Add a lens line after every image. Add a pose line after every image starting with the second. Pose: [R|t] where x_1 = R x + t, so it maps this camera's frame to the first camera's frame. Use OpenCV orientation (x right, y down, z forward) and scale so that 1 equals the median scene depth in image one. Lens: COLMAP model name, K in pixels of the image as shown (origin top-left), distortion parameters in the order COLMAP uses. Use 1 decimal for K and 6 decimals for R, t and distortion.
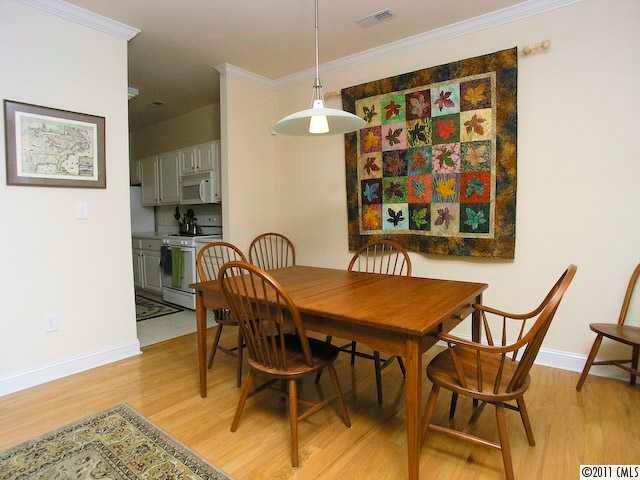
lens RADIAL K [[358.4, 0, 317.0], [0, 358.4, 234.9], [0, 0, 1]] dist [-0.088636, 0.023754]
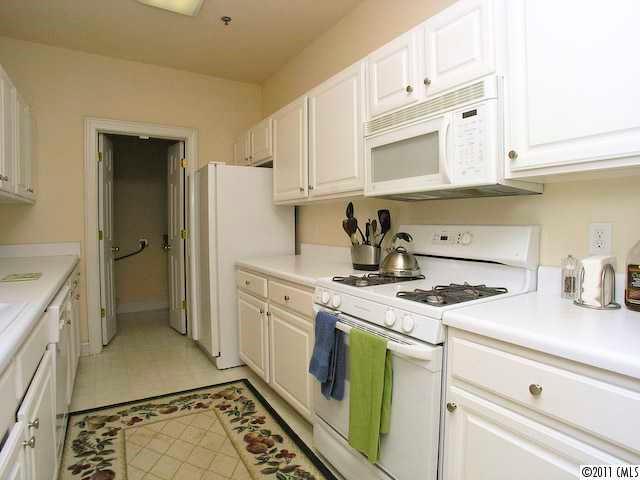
lens RADIAL K [[358.4, 0, 318.2], [0, 358.4, 237.6], [0, 0, 1]] dist [-0.088636, 0.023754]
pose [[0.939361, 0.024807, -0.342031, -0.298730], [-0.031998, 0.999369, -0.015399, -0.033614], [0.341433, 0.025410, 0.939563, 0.621386]]
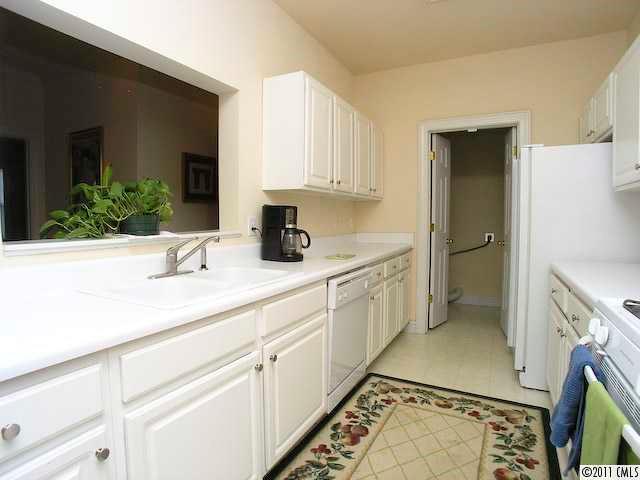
lens RADIAL K [[358.4, 0, 317.7], [0, 358.4, 235.5], [0, 0, 1]] dist [-0.088636, 0.023754]
pose [[0.180689, 0.060225, -0.981695, -0.227948], [-0.065050, 0.996670, 0.049171, -0.039457], [0.981387, 0.054975, 0.184005, 0.735061]]
